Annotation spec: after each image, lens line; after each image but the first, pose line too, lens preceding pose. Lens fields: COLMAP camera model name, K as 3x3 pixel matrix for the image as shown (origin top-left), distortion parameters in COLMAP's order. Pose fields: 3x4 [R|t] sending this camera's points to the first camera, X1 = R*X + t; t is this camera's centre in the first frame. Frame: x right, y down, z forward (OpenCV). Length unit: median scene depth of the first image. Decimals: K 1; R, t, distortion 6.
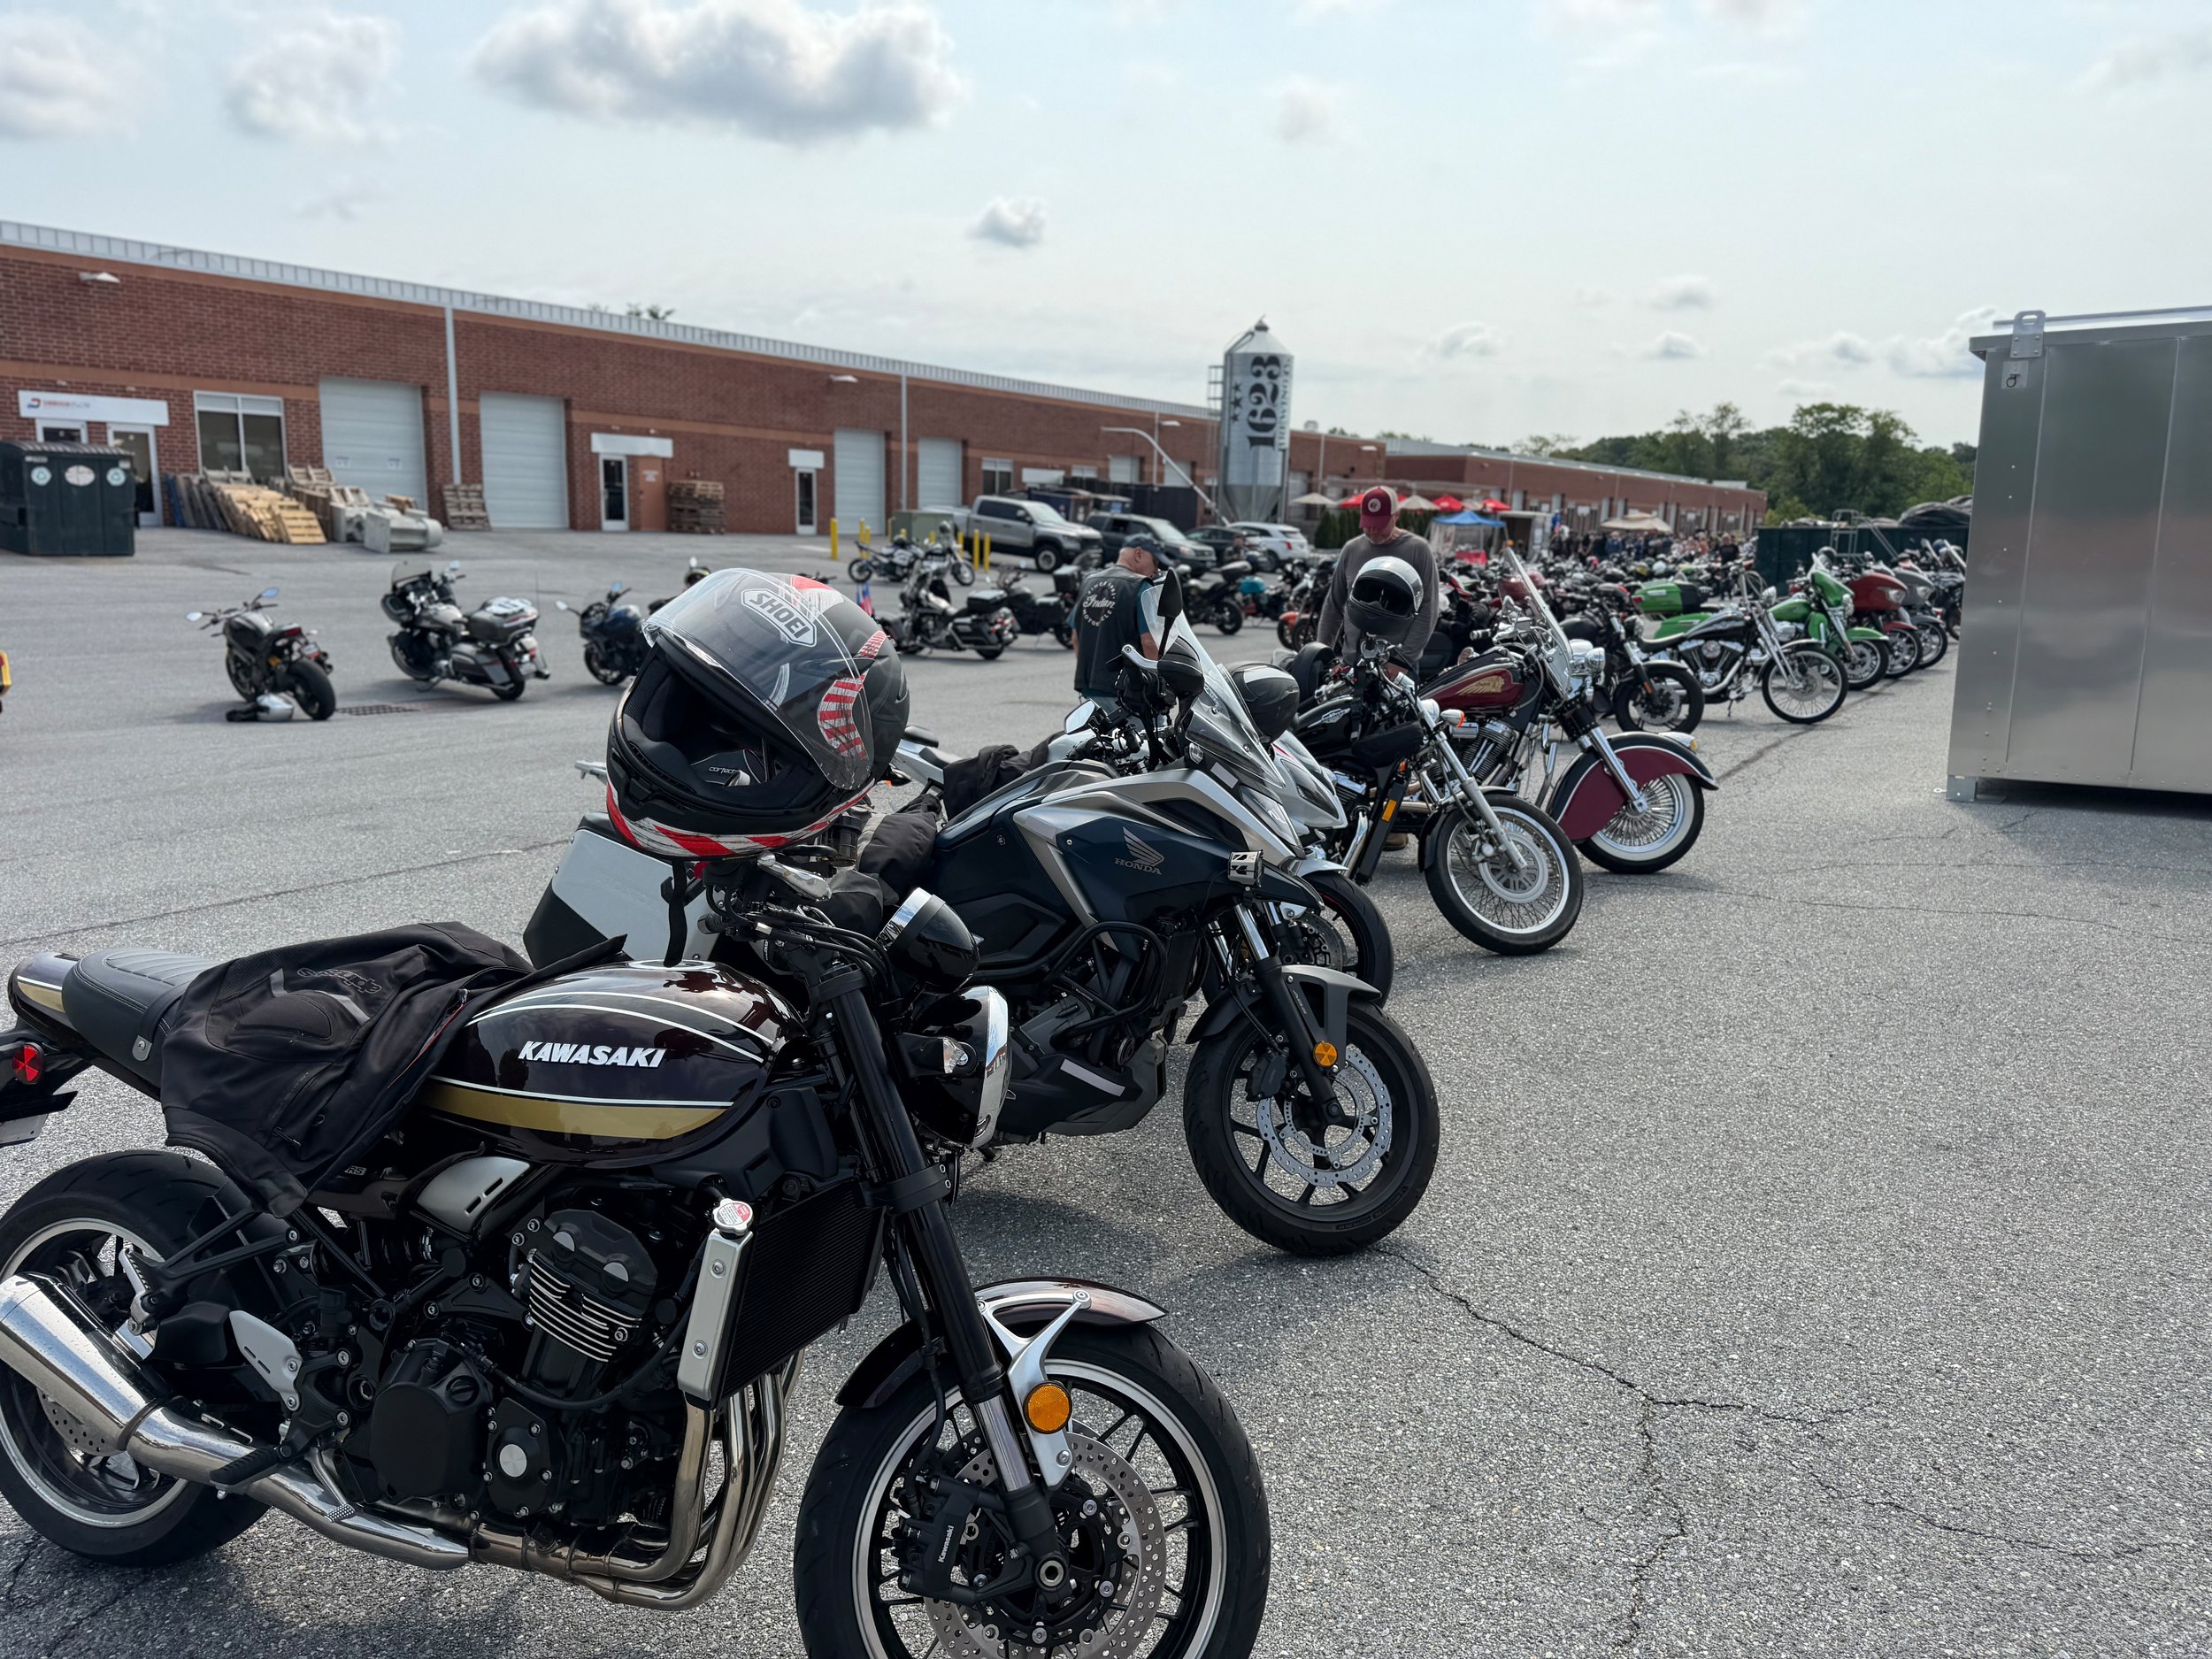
lens RADIAL K [[1637.1, 0, 1078.7], [0, 1637.1, 829.7], [0, 0, 1]] dist [0.232745, -0.409124]
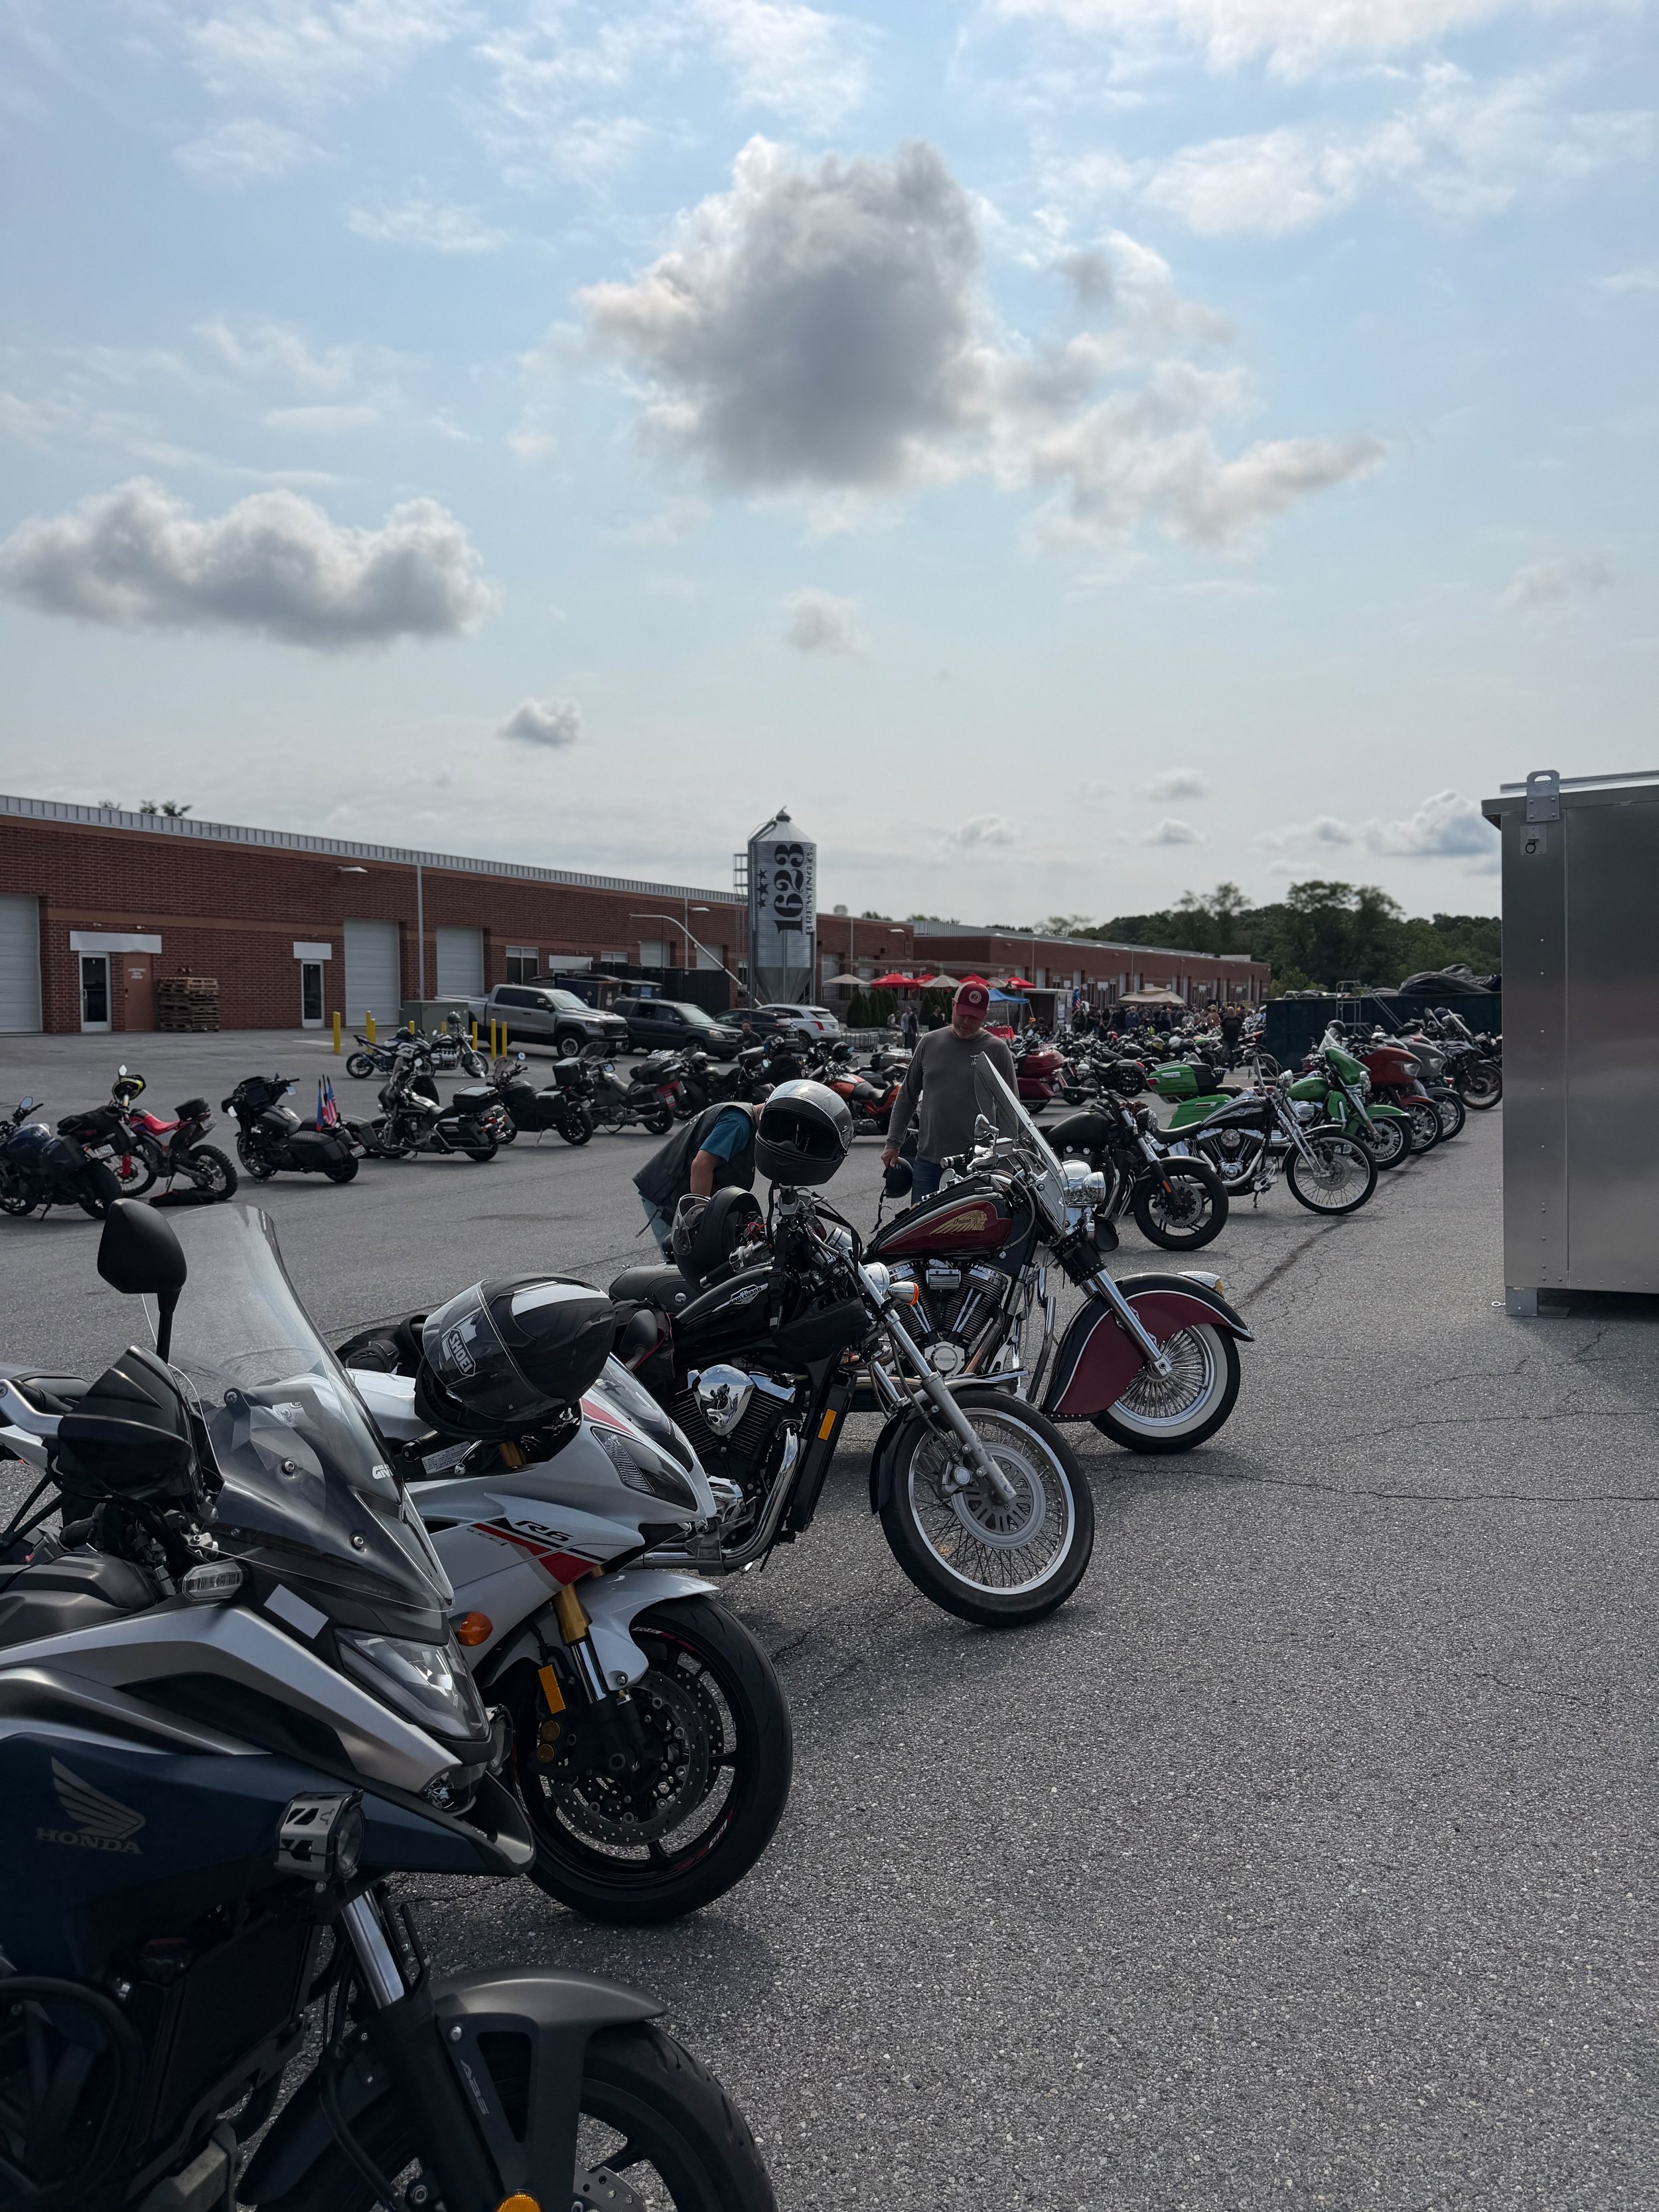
lens RADIAL K [[1516.8, 0, 829.5], [0, 1516.8, 1106.0], [0, 0, 1]] dist [0.263315, -0.421414]
pose [[0.994133, -0.034620, 0.102476, 0.038719], [0.045858, 0.992936, -0.109432, -0.023688], [-0.097964, 0.113489, 0.988698, 0.099106]]
